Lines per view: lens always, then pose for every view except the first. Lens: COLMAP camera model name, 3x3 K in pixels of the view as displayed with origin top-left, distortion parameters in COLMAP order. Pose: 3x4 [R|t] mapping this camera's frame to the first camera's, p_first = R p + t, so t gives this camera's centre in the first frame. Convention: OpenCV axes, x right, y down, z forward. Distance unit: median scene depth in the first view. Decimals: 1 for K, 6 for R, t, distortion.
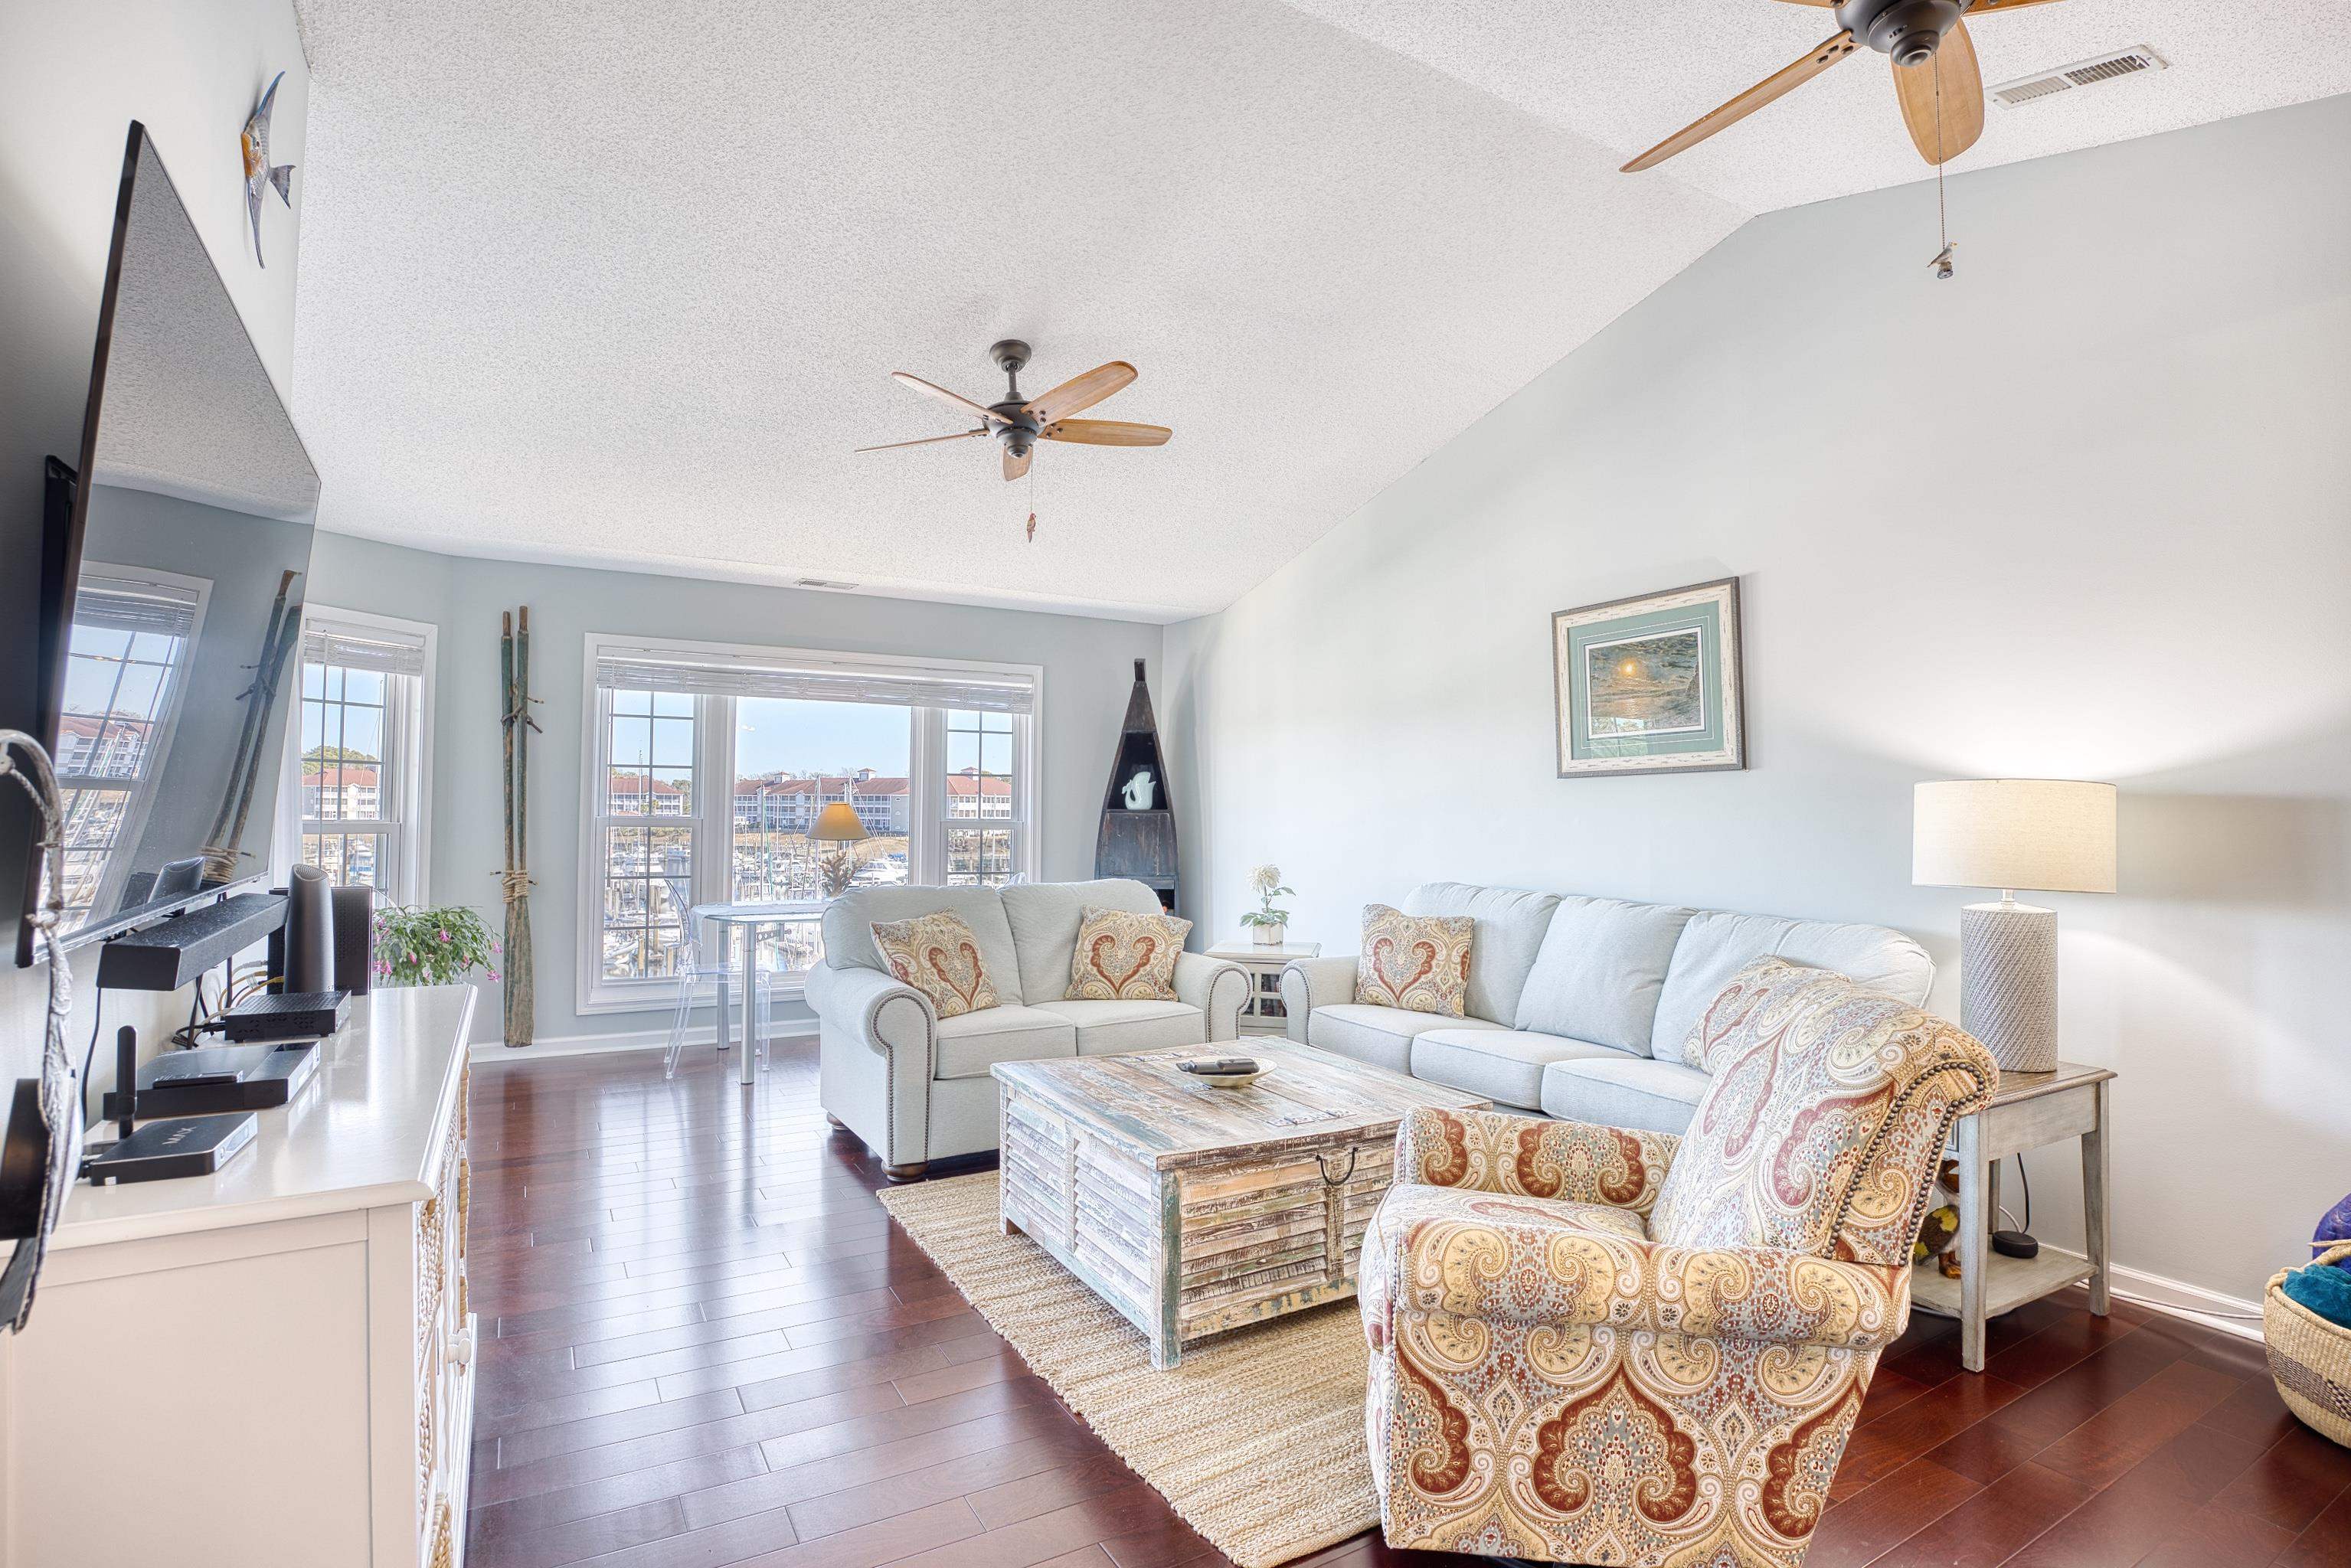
lens RADIAL K [[1135.7, 0, 1166.2], [0, 1135.7, 770.8], [0, 0, 1]] dist [-0.061511, 0.024219]
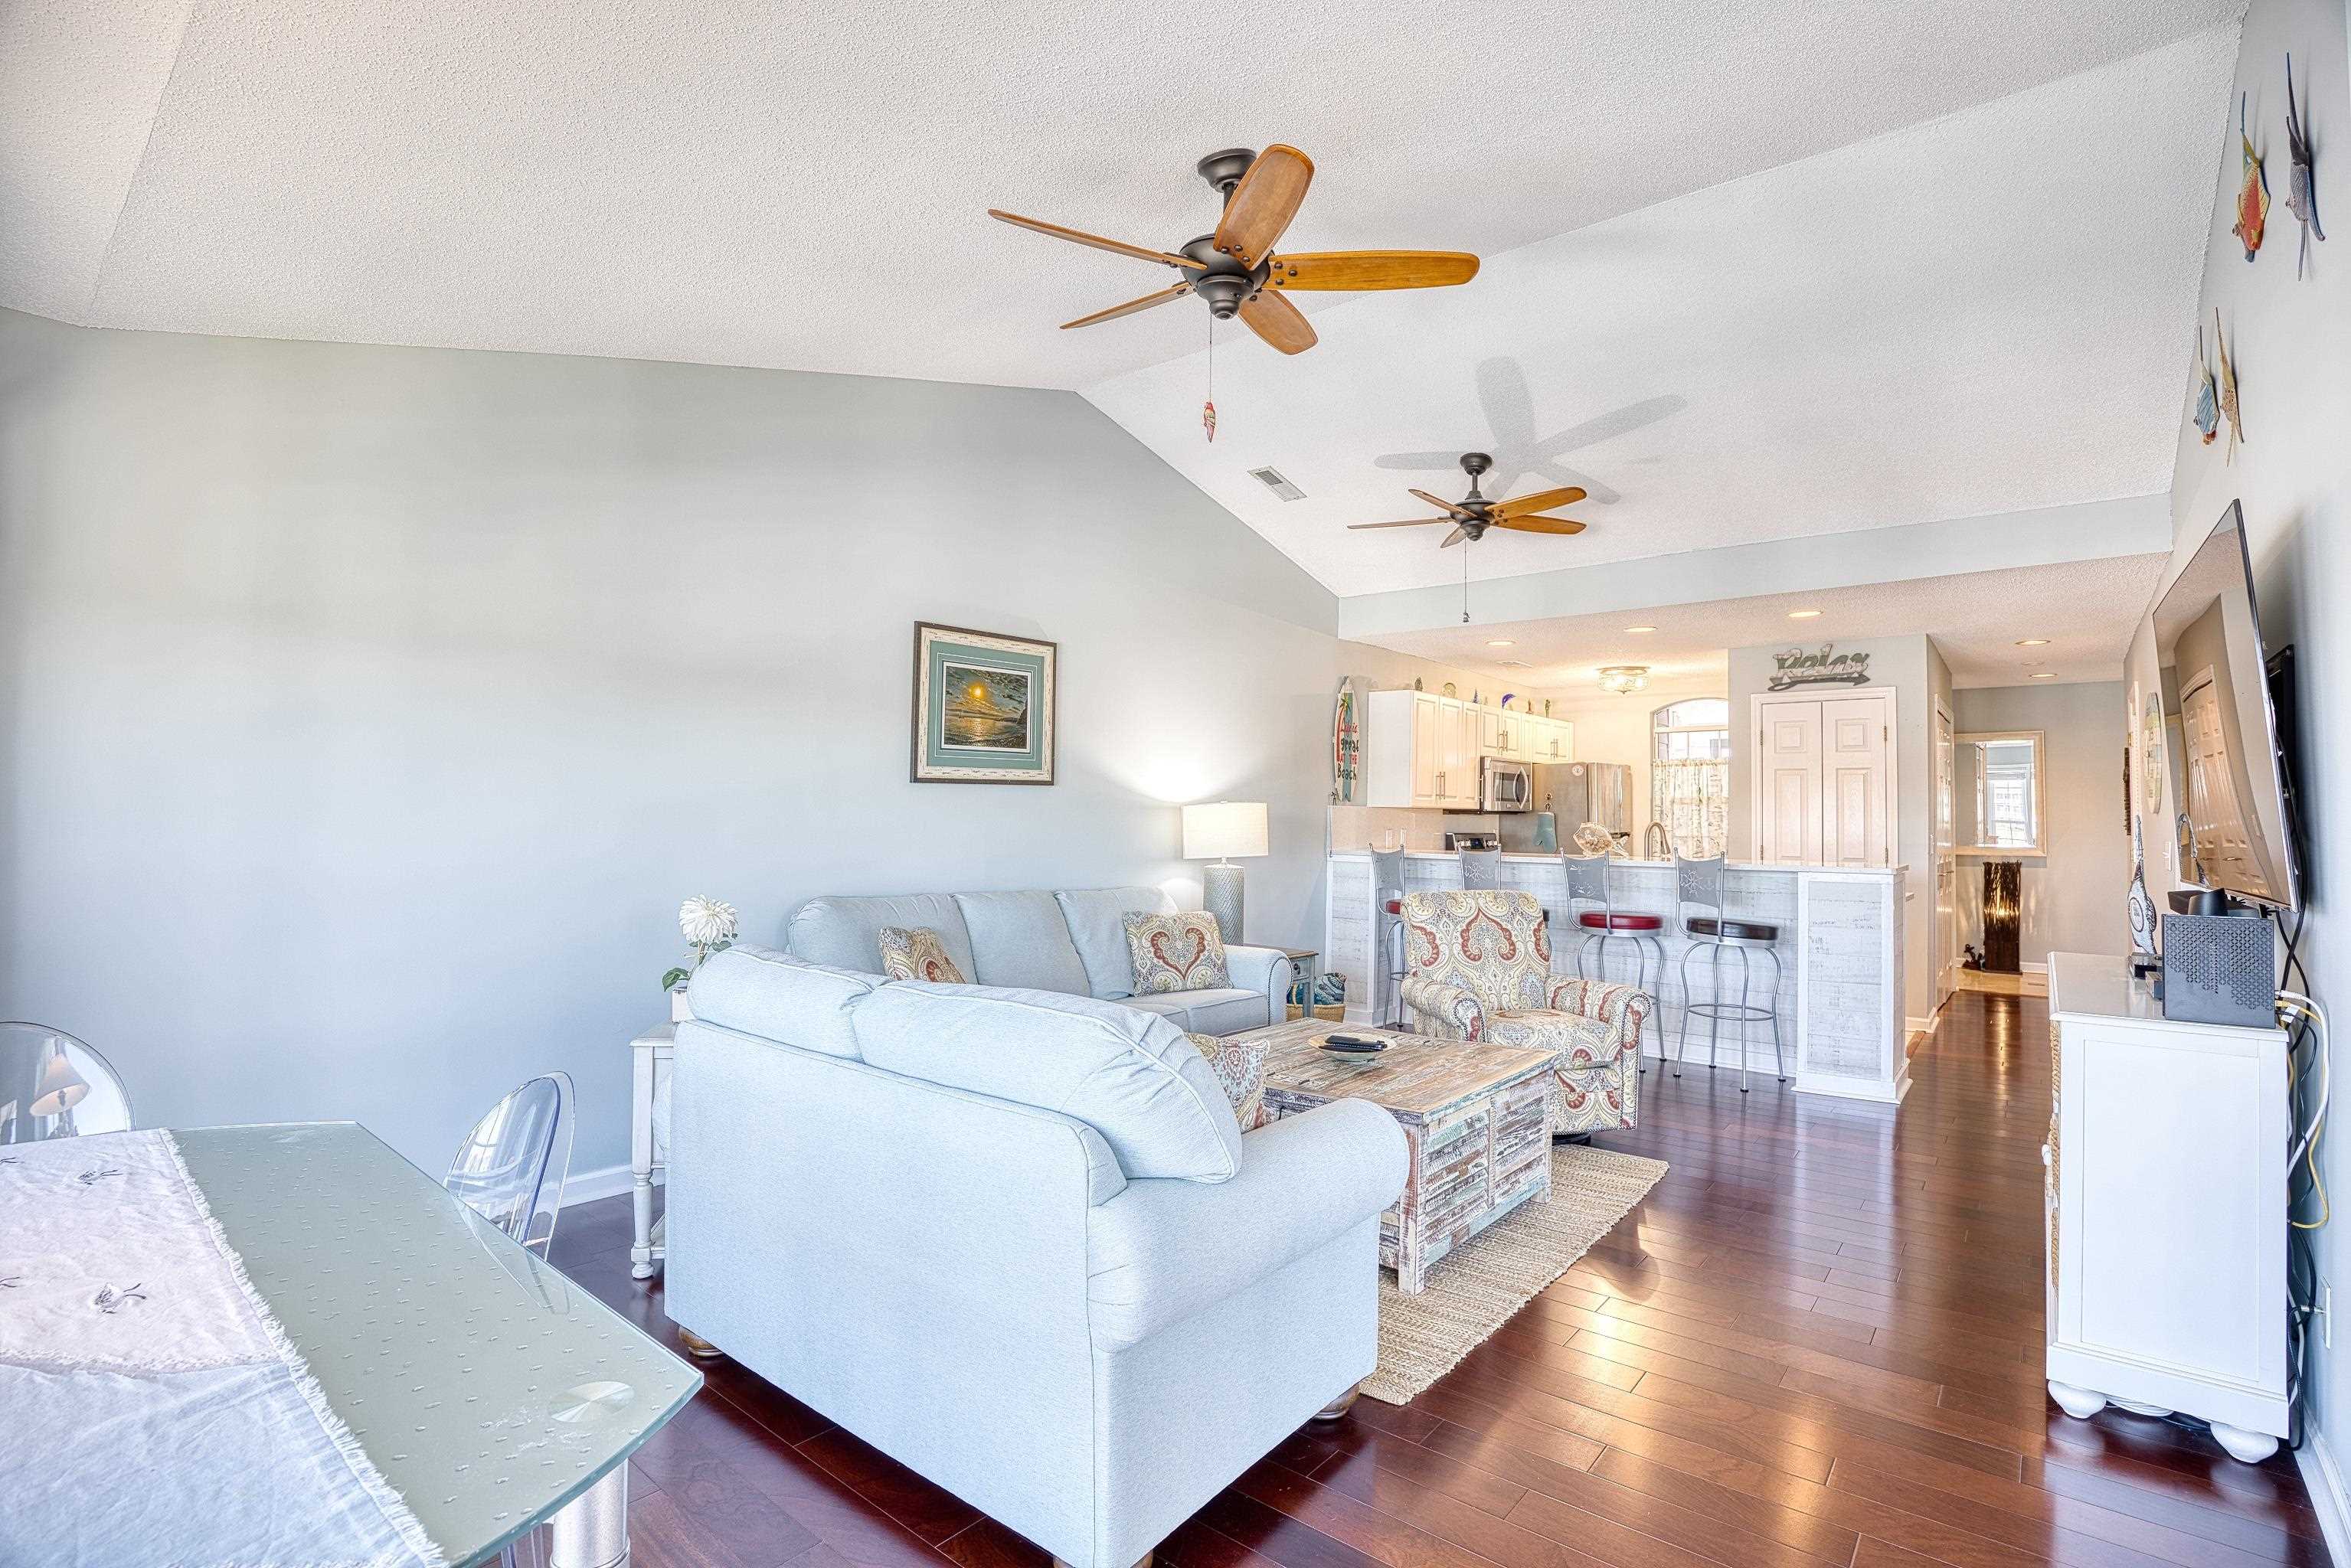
lens RADIAL K [[1095.3, 0, 1172.5], [0, 1095.3, 778.1], [0, 0, 1]] dist [-0.065196, 0.017696]
pose [[-0.349119, 0.021476, 0.936832, -0.669440], [-0.047765, 0.998030, -0.040679, 0.031895], [-0.935860, -0.058950, -0.347406, 1.126869]]
